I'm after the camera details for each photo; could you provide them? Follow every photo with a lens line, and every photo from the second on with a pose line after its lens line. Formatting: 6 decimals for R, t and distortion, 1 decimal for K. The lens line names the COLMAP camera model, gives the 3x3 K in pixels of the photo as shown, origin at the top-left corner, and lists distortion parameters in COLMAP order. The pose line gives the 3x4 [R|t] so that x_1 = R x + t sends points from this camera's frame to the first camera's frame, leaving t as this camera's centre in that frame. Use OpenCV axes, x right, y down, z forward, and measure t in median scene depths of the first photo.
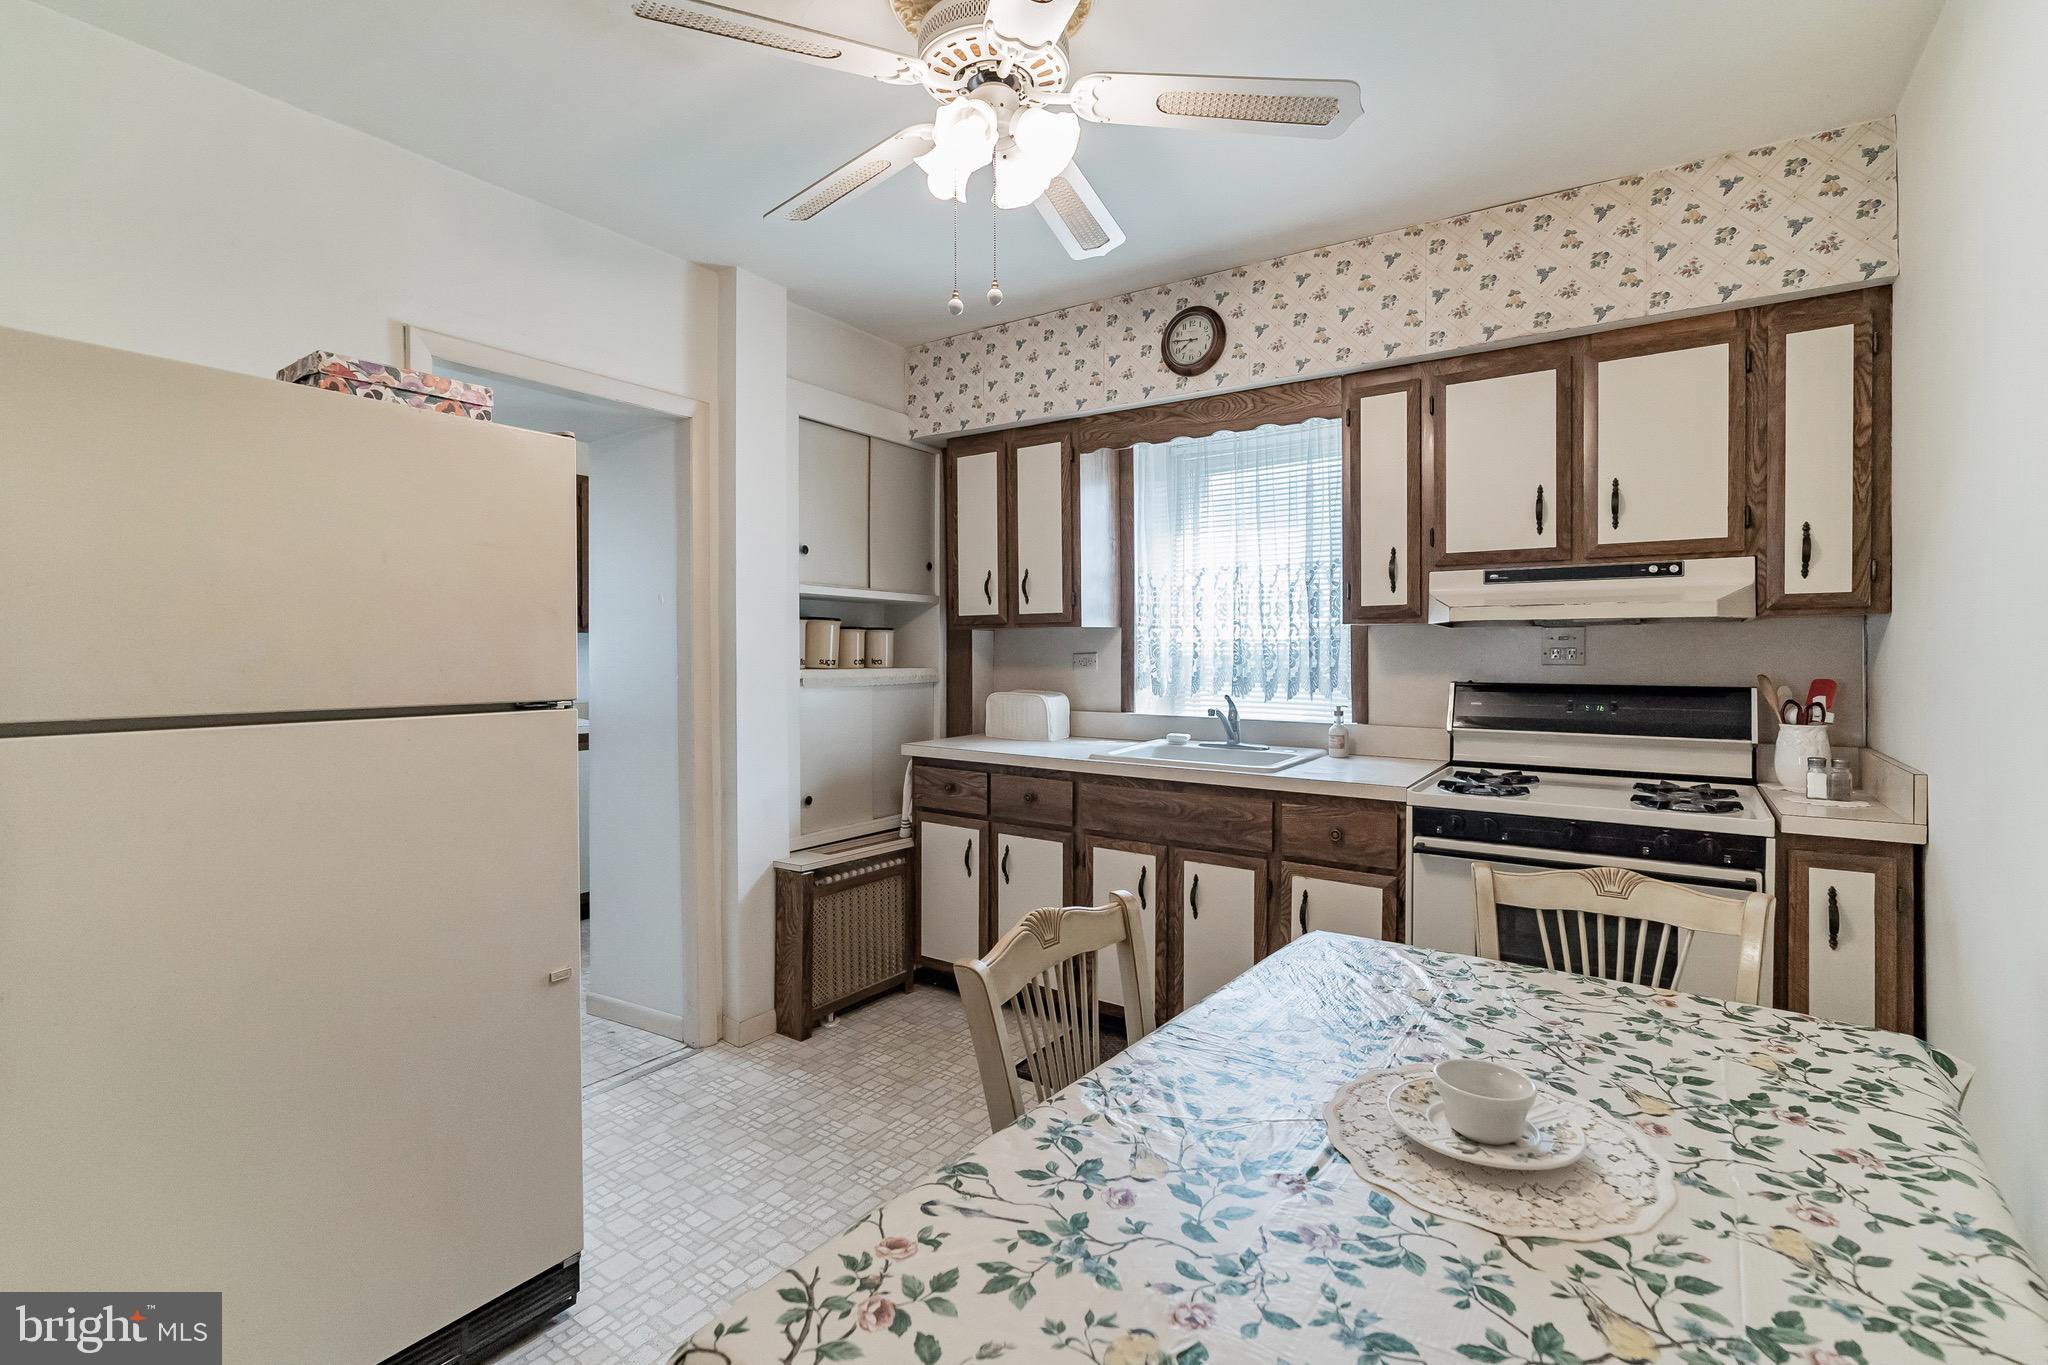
lens RADIAL K [[940.2, 0, 1028.5], [0, 940.2, 658.6], [0, 0, 1]] dist [-0.012308, 0.004001]
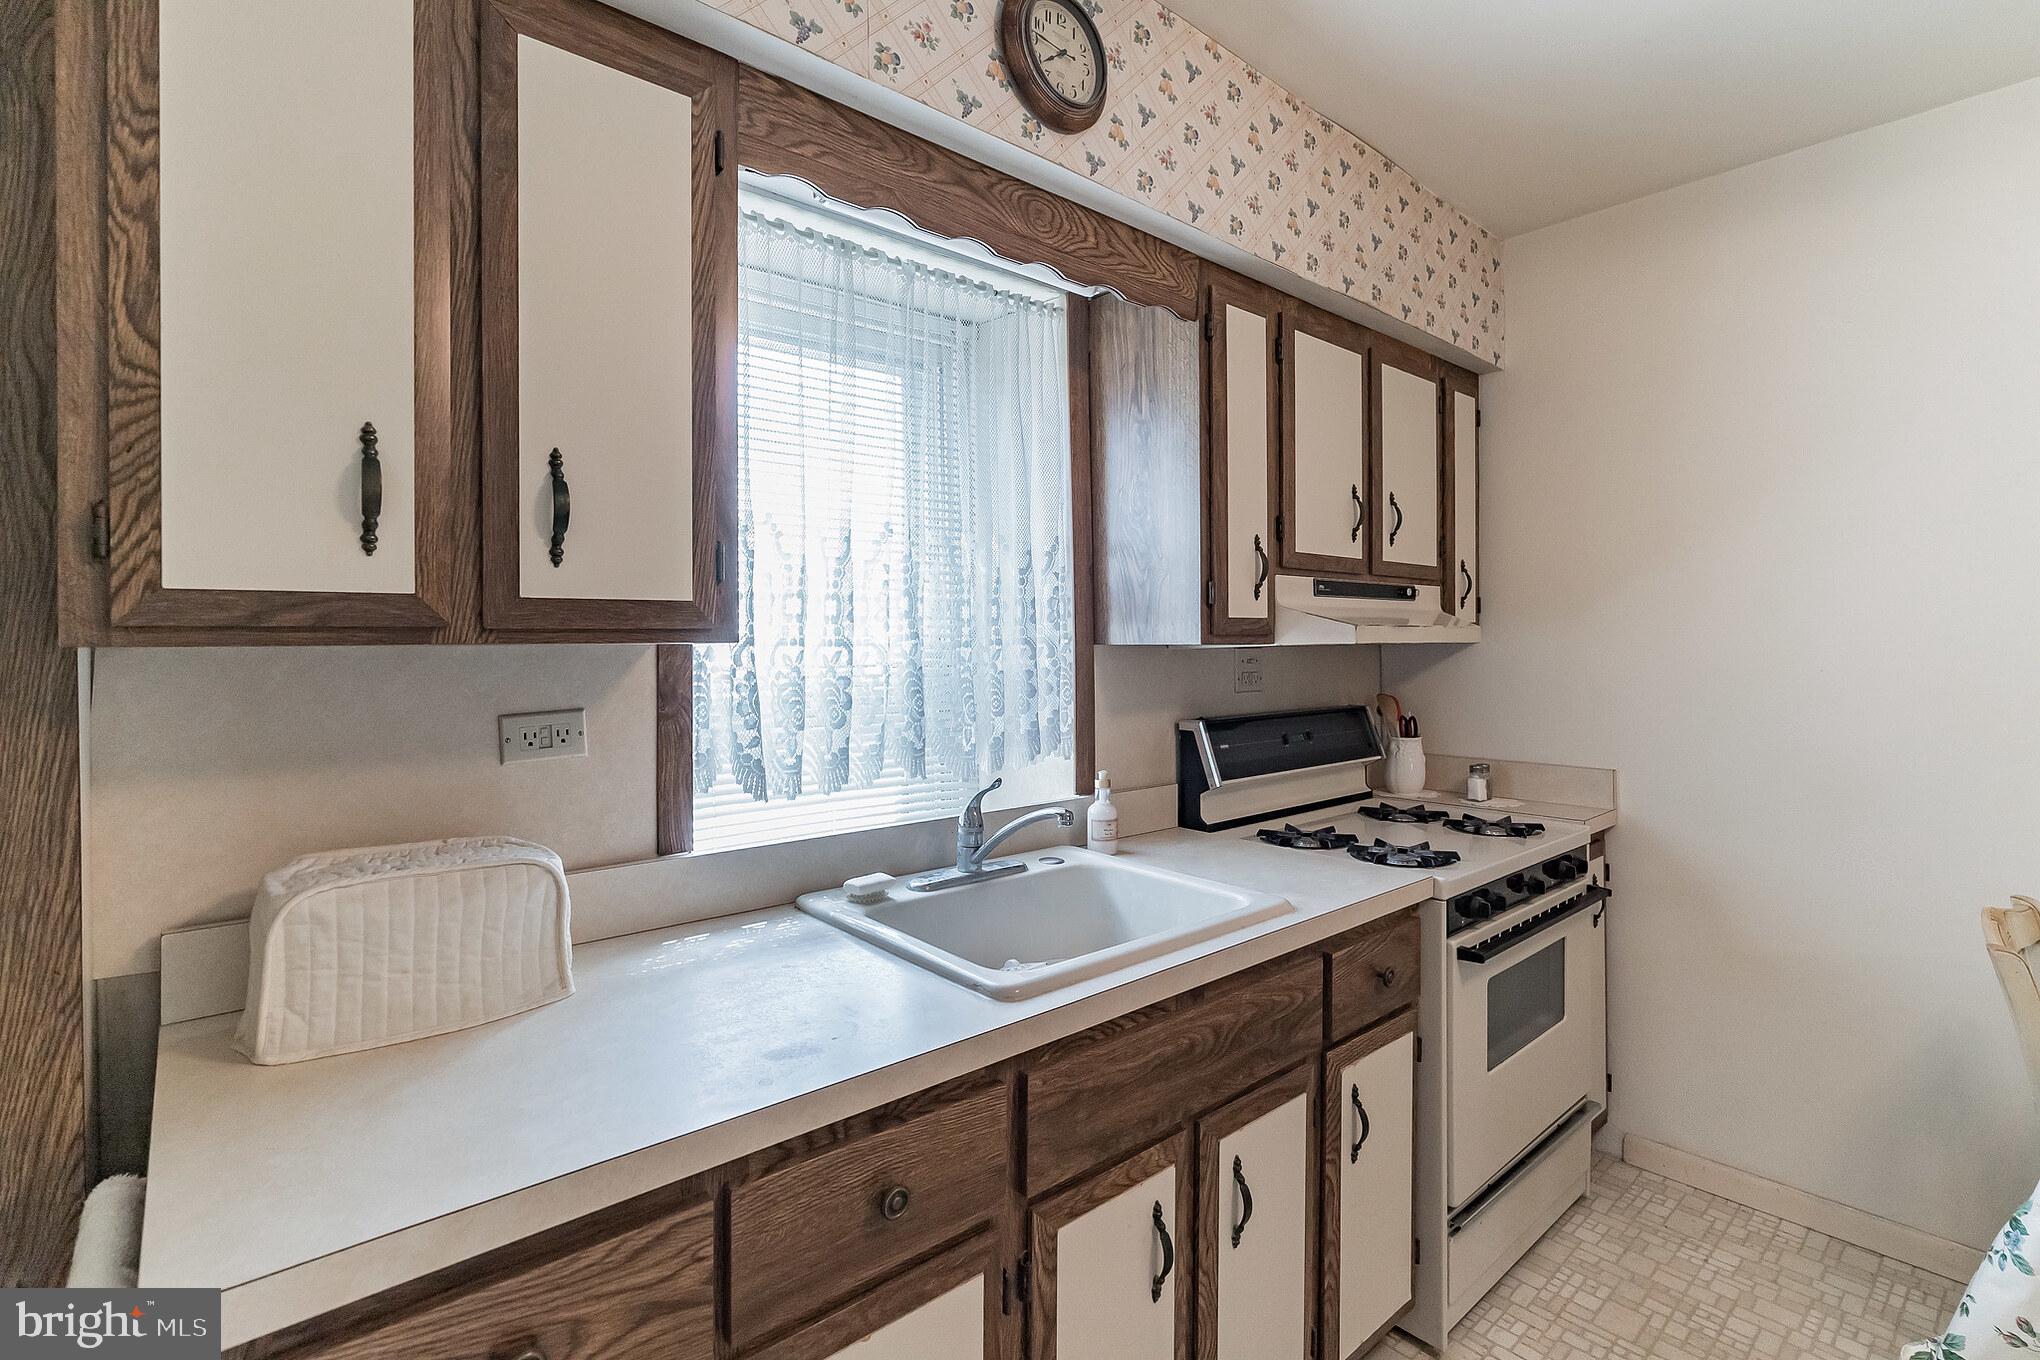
lens RADIAL K [[925.3, 0, 1032.1], [0, 925.3, 643.2], [0, 0, 1]] dist [-0.010182, 0.002413]
pose [[0.250279, 0.000771, 0.968173, -0.318580], [0.015037, 0.999876, -0.004684, -0.037661], [-0.968057, 0.015730, 0.250236, 0.992421]]
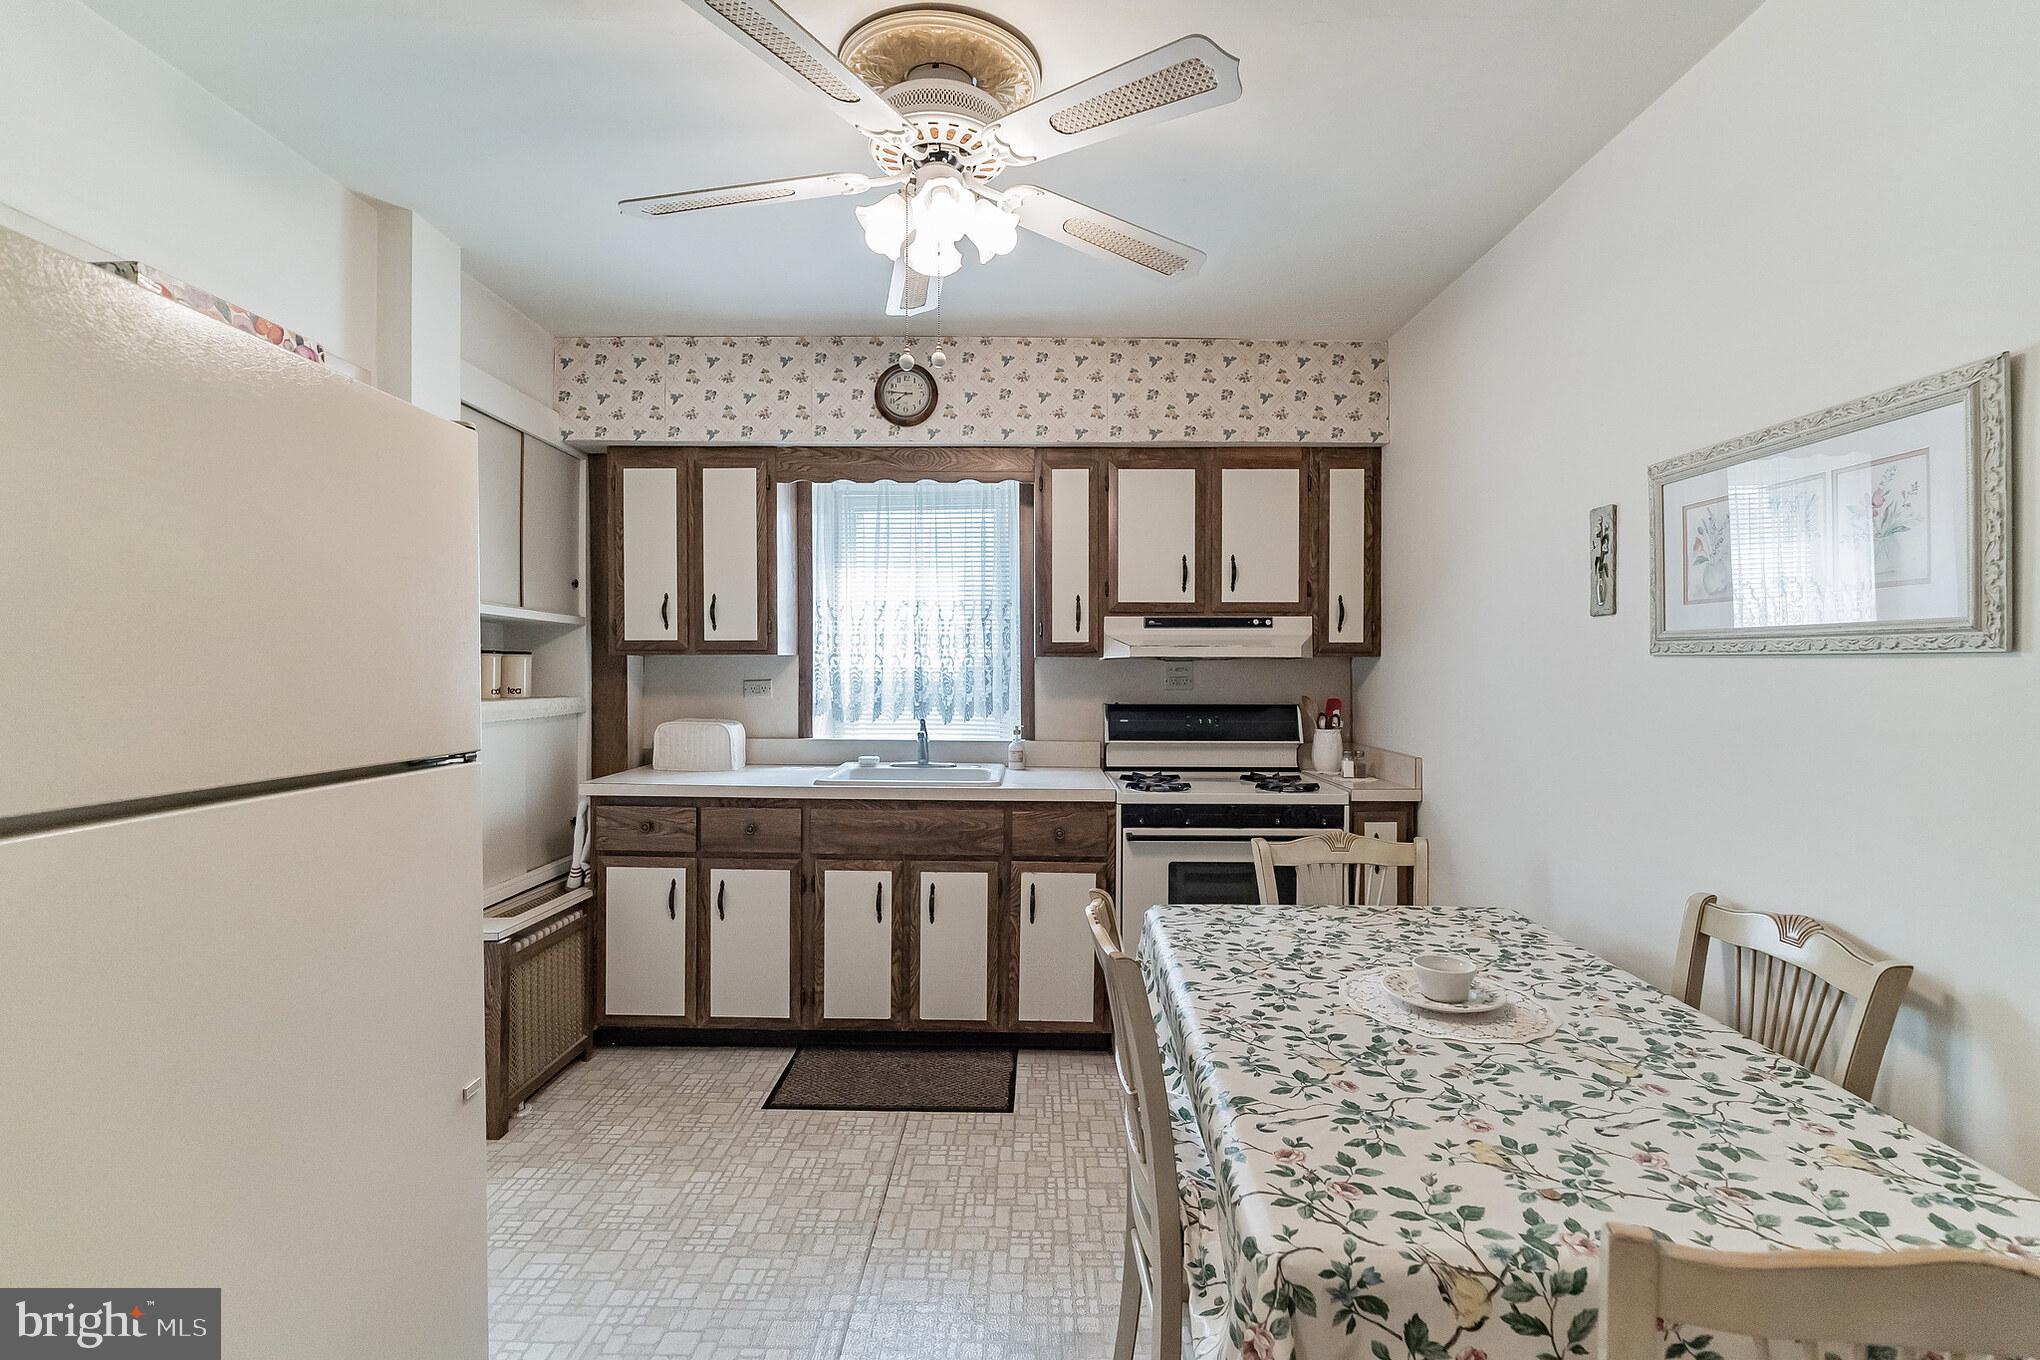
lens RADIAL K [[925.3, 0, 1029.4], [0, 925.3, 675.4], [0, 0, 1]] dist [-0.010182, 0.002413]
pose [[0.825240, -0.001192, 0.564781, -0.345529], [0.001874, 0.999998, -0.000628, -0.013259], [-0.564779, 0.001576, 0.825241, 0.039879]]
